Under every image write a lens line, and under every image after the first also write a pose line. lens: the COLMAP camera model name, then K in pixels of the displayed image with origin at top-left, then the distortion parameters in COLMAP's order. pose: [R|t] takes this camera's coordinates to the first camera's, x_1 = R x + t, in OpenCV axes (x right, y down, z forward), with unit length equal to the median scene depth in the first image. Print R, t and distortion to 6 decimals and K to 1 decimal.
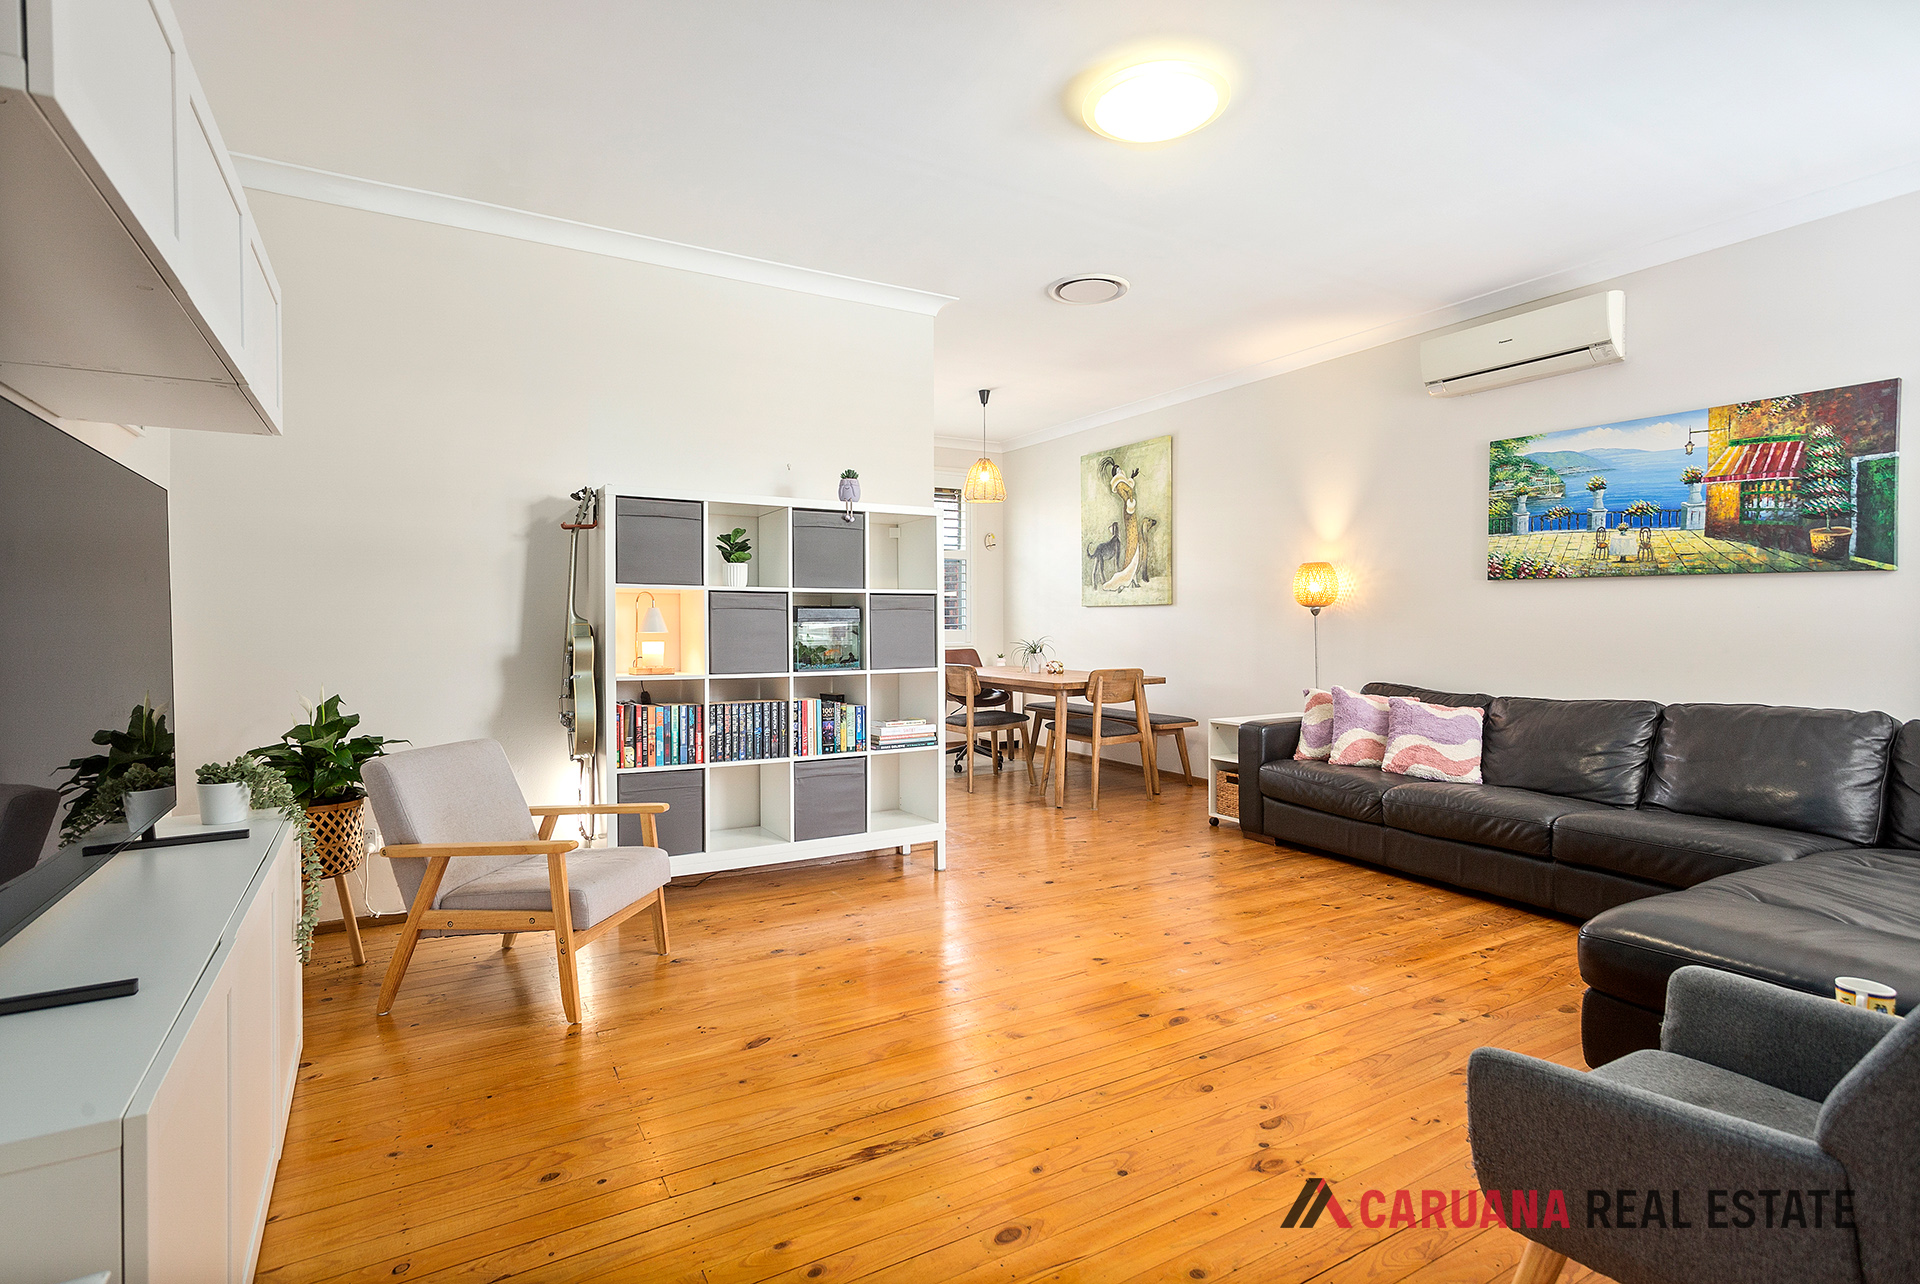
lens RADIAL K [[926.8, 0, 962.0], [0, 926.8, 630.1], [0, 0, 1]] dist [-0.002437, -0.000016]
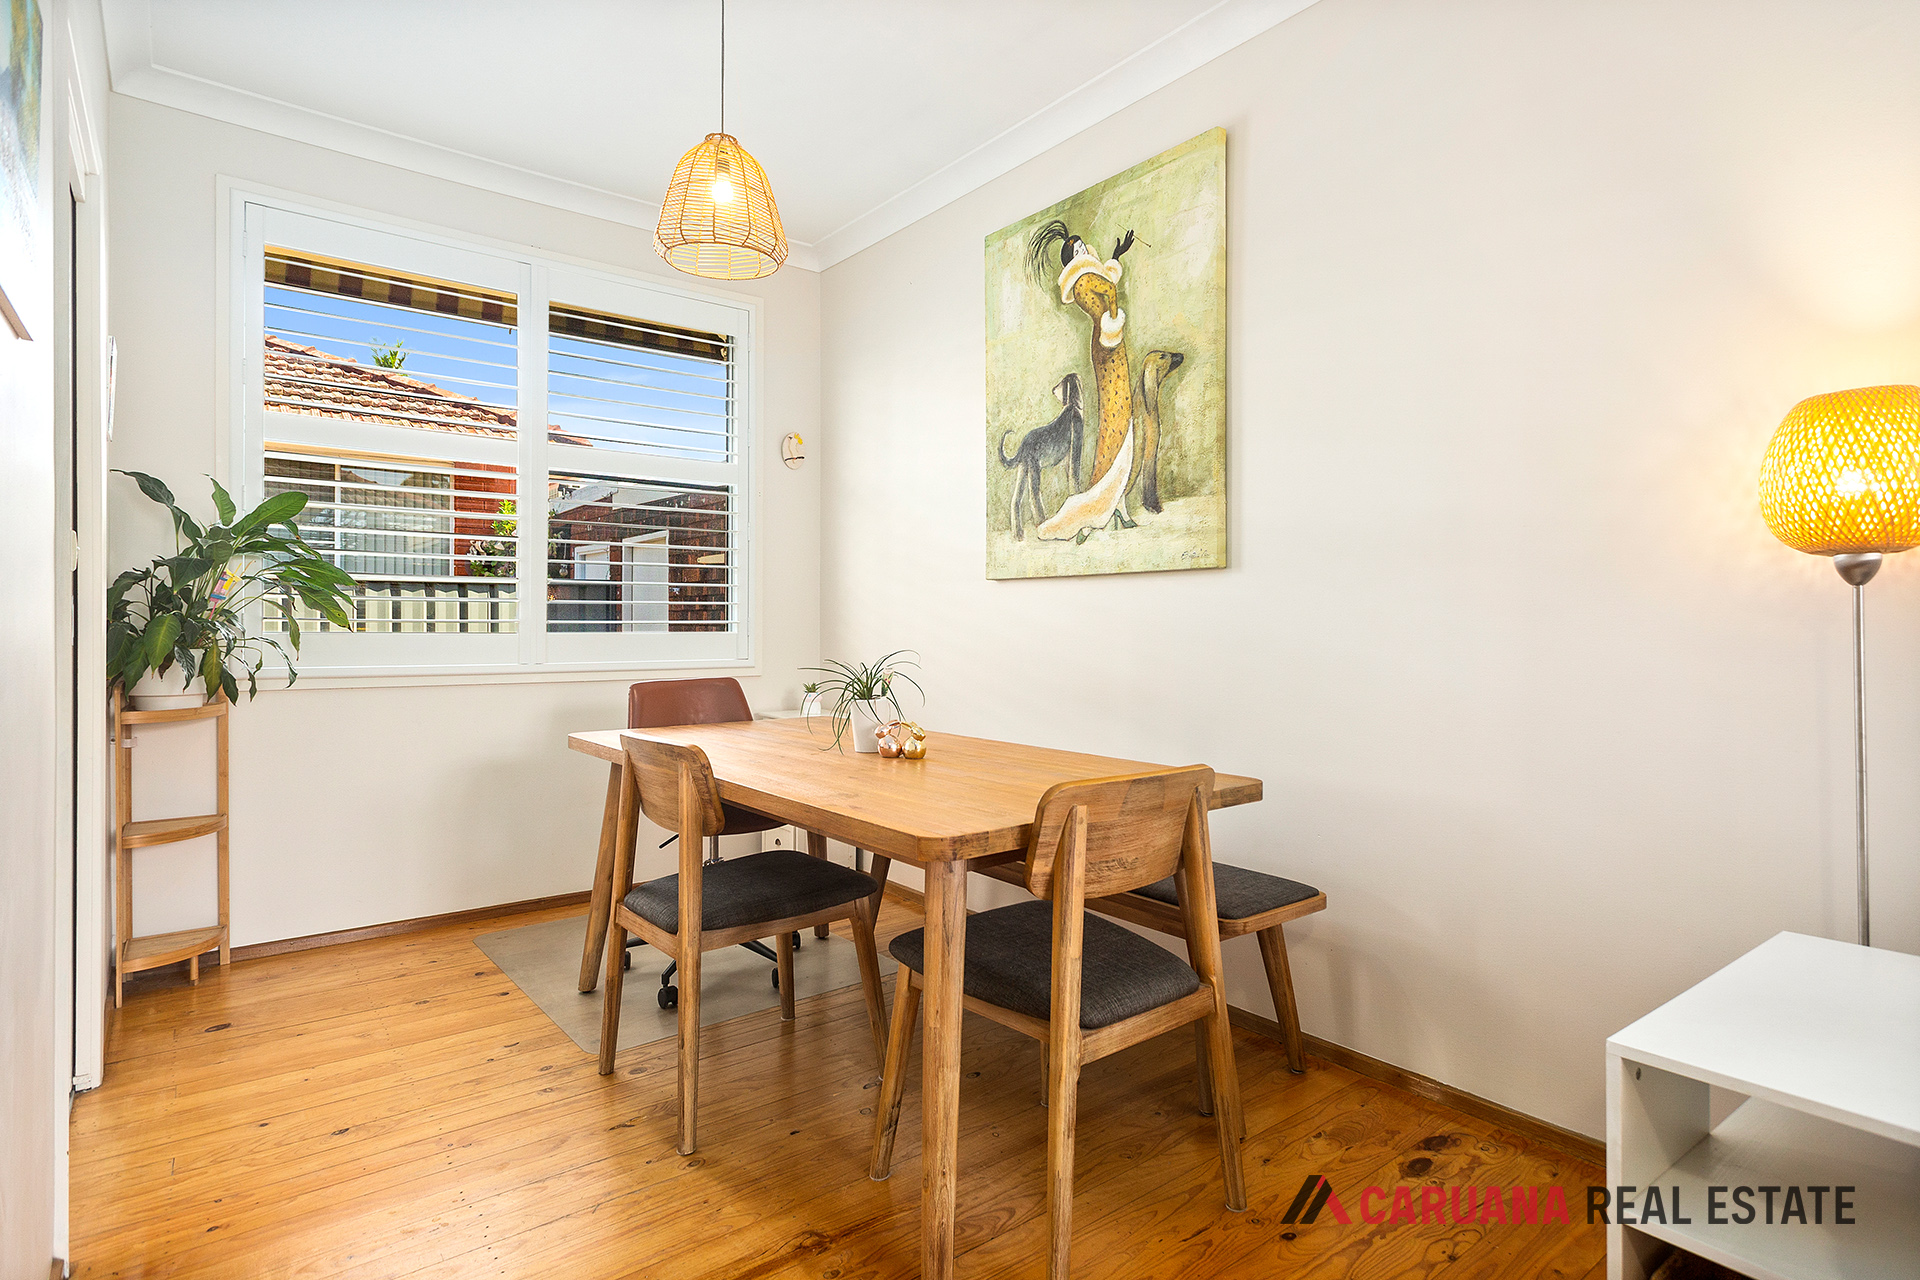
lens RADIAL K [[967.6, 0, 960.8], [0, 967.6, 633.4], [0, 0, 1]] dist [-0.000985, -0.000021]
pose [[0.991758, 0.005117, 0.128025, 0.063698], [-0.004910, 0.999986, -0.001932, 0.000326], [-0.128033, 0.001287, 0.991769, 0.590623]]
